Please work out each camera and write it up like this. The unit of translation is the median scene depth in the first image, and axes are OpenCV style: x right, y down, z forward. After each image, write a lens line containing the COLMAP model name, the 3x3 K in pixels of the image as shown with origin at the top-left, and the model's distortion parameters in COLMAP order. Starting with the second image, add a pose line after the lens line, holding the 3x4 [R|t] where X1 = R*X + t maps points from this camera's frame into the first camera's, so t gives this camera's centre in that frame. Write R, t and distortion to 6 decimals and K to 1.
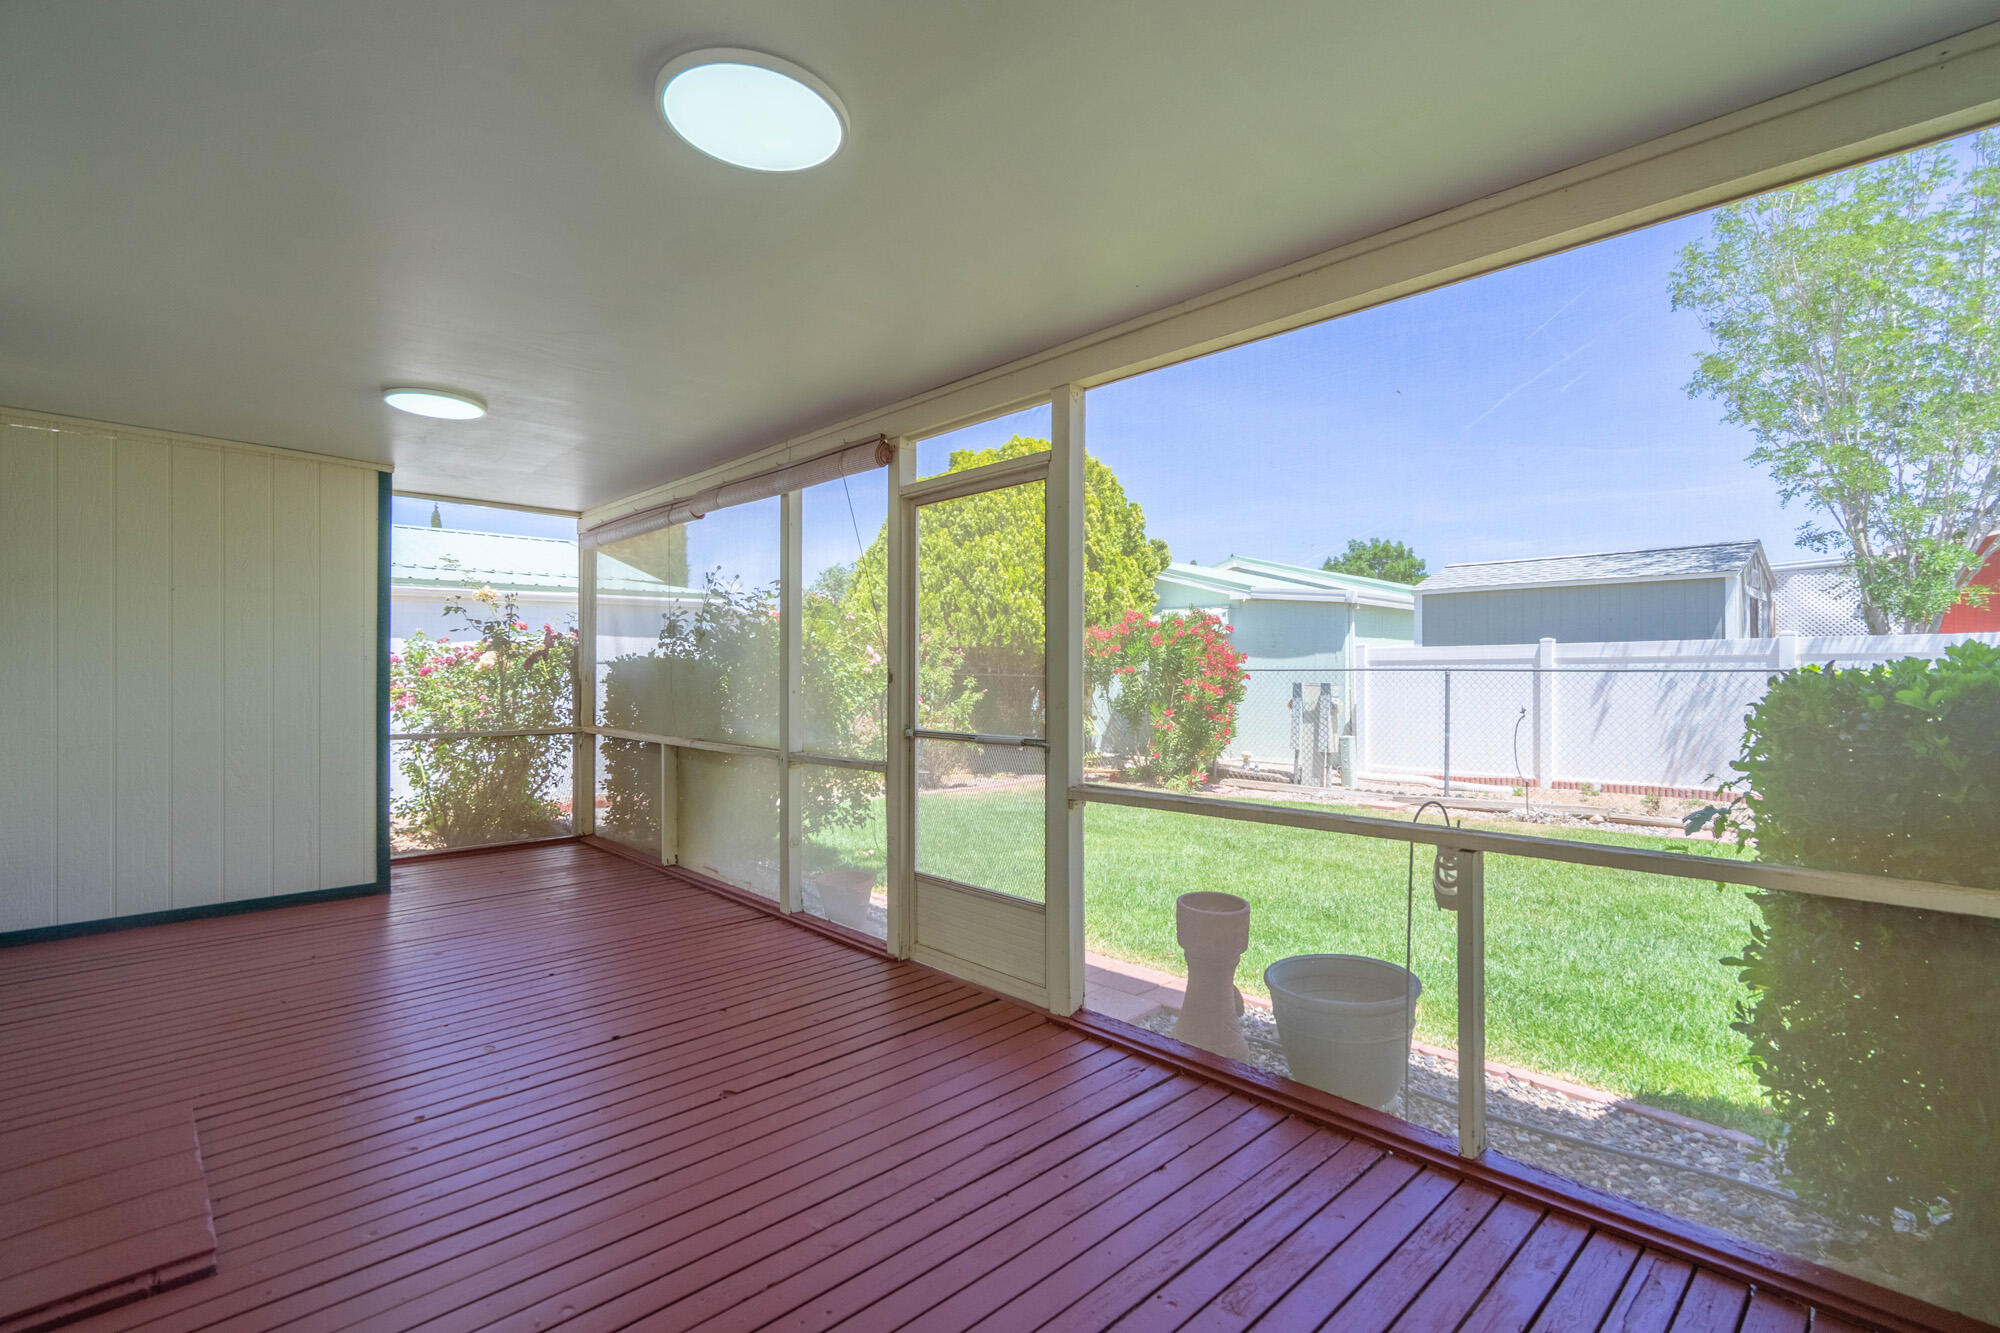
lens RADIAL K [[922.4, 0, 987.3], [0, 922.4, 663.2], [0, 0, 1]] dist [0.000038, 0.000107]
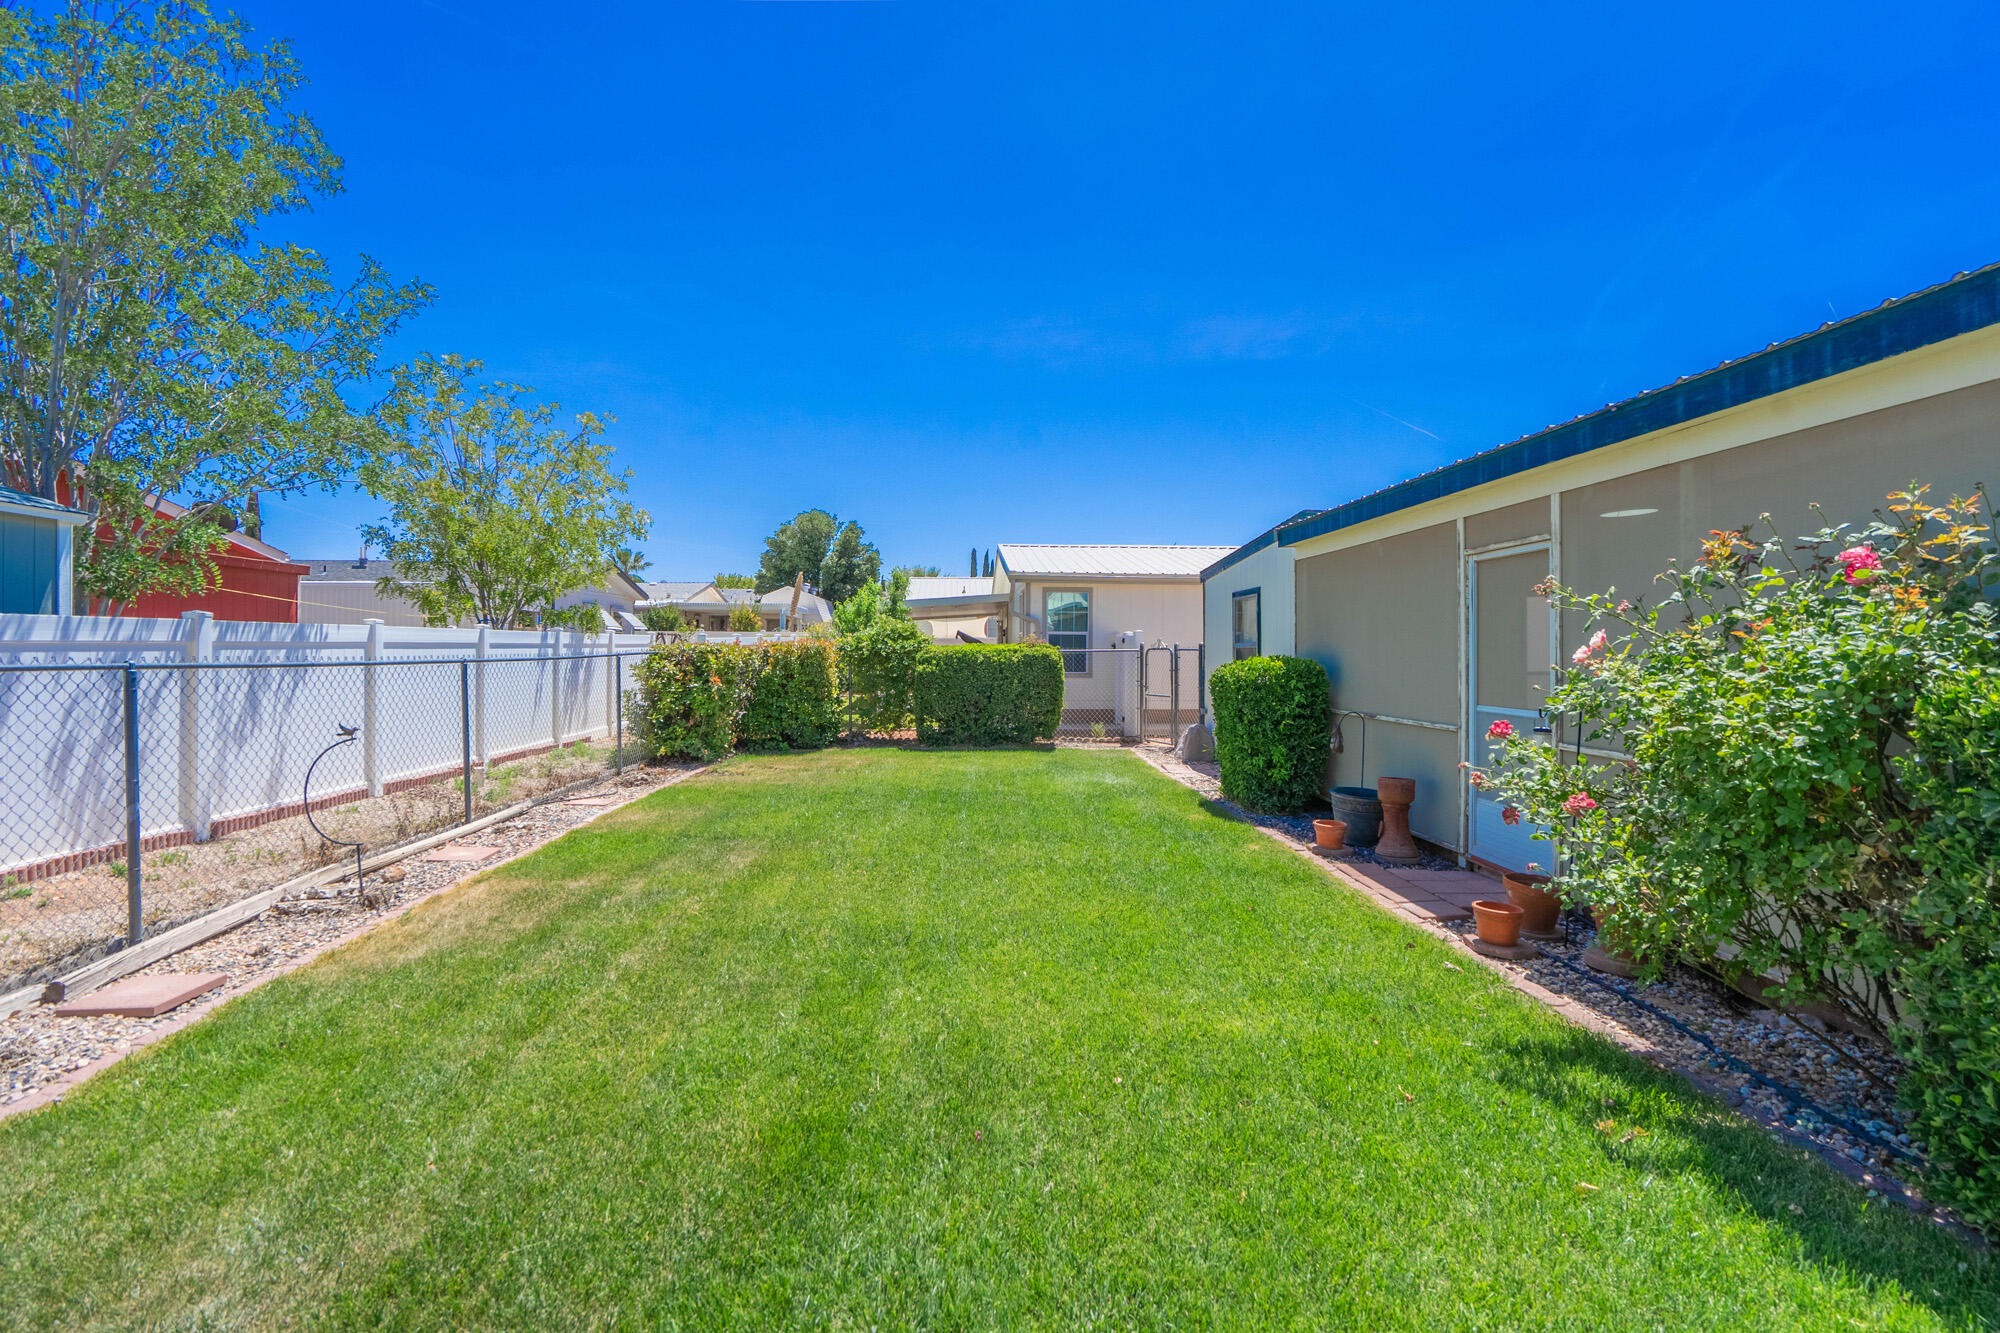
lens RADIAL K [[912.5, 0, 997.1], [0, 912.5, 650.2], [0, 0, 1]] dist [-0.000942, 0.000547]
pose [[-0.755739, 0.000019, 0.654873, -0.106998], [-0.004997, 0.999971, -0.005796, -0.000733], [-0.654854, -0.007653, -0.755716, 0.866993]]
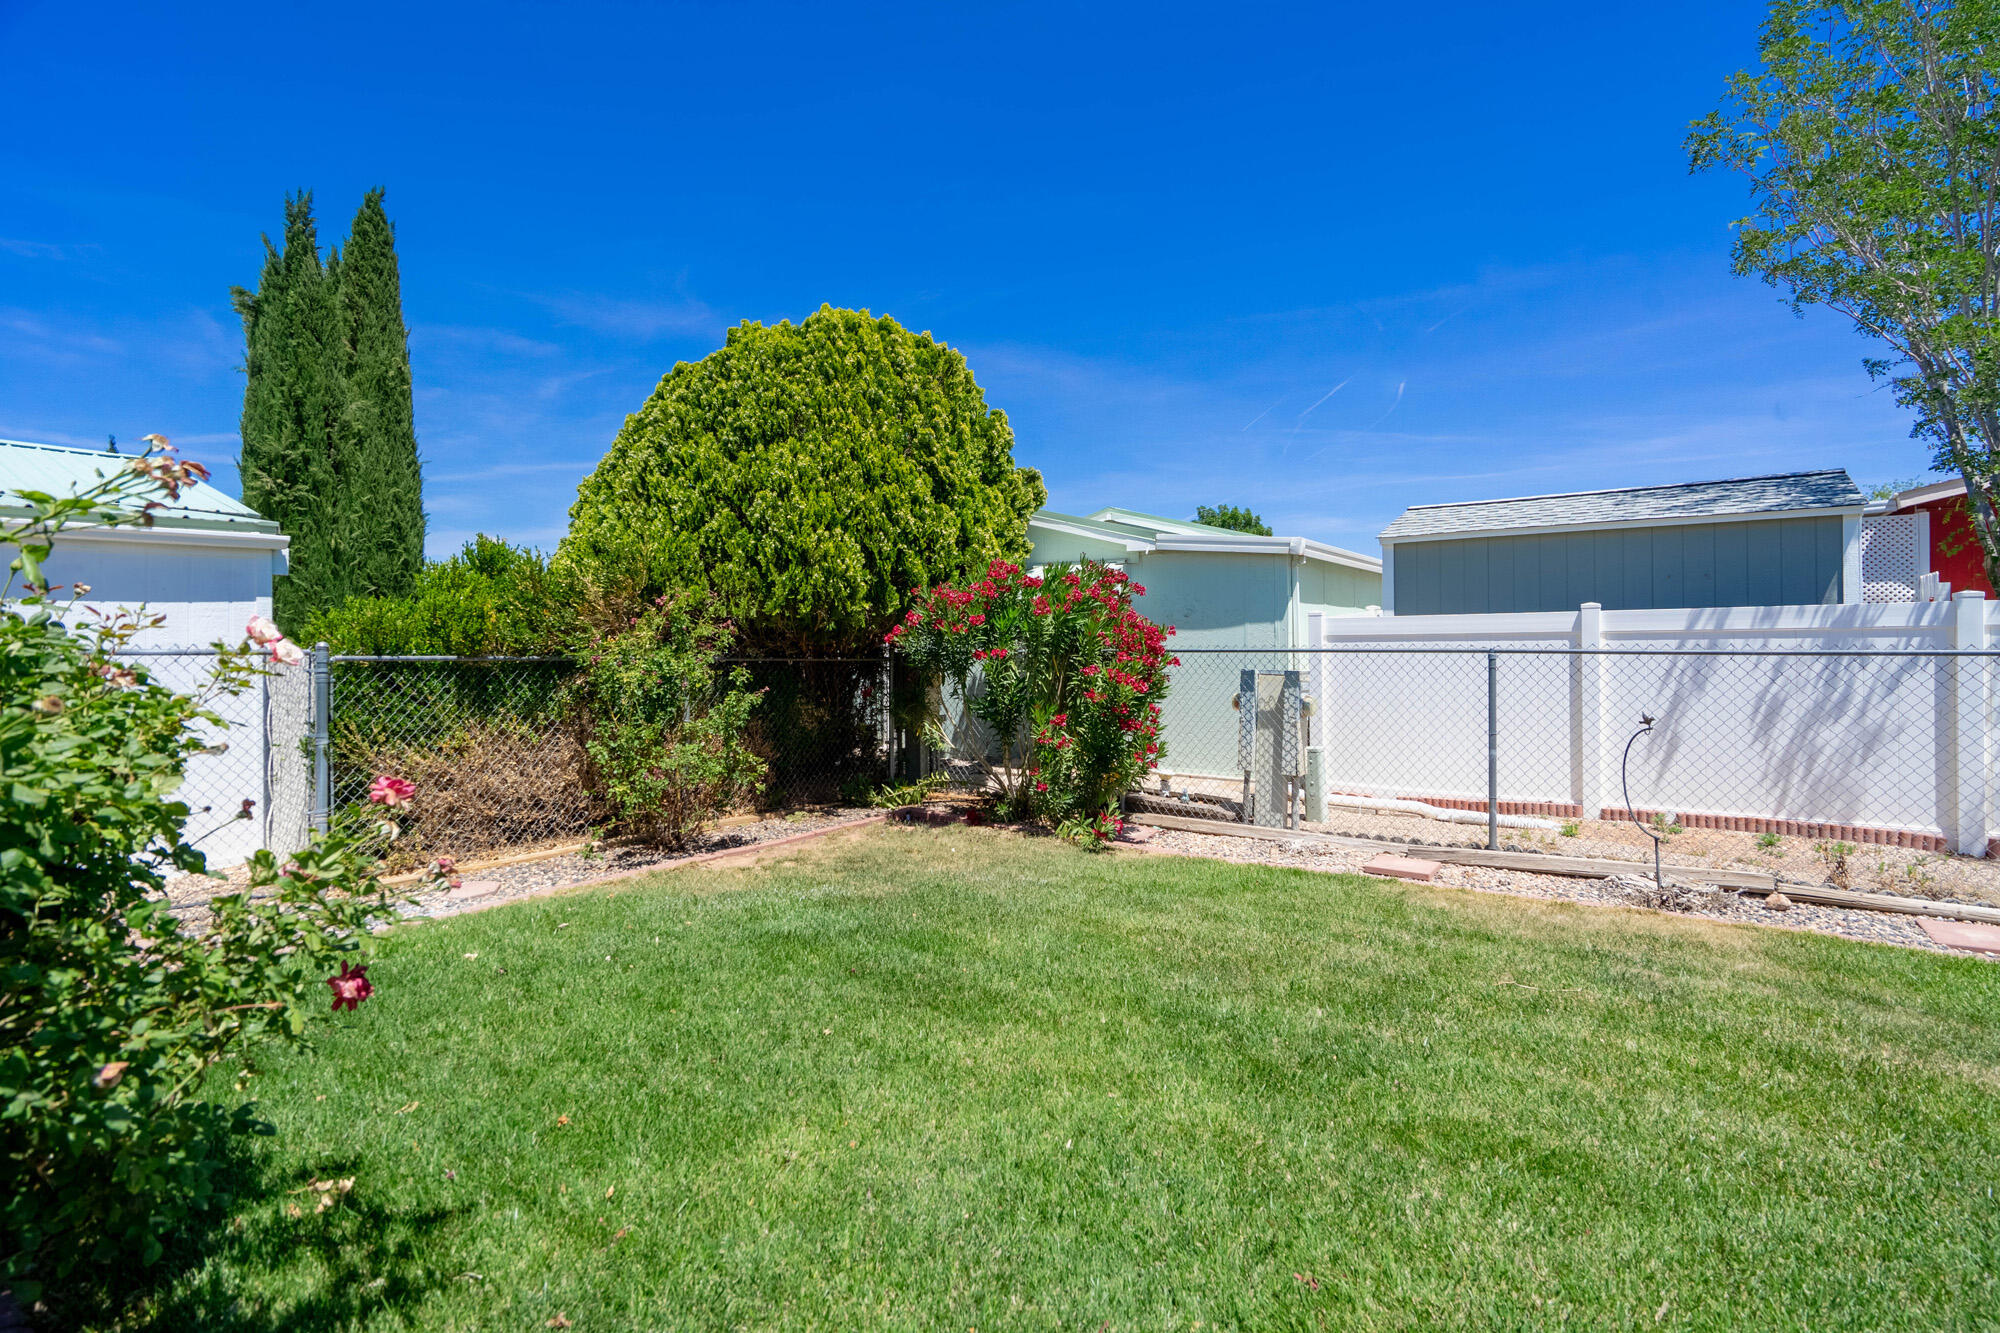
lens RADIAL K [[913.0, 0, 999.8], [0, 913.0, 641.7], [0, 0, 1]] dist [-0.001401, 0.002347]
pose [[0.983127, -0.007355, 0.182774, 0.037804], [0.005695, 0.999938, 0.009608, -0.006173], [-0.182834, -0.008404, 0.983108, 0.362346]]
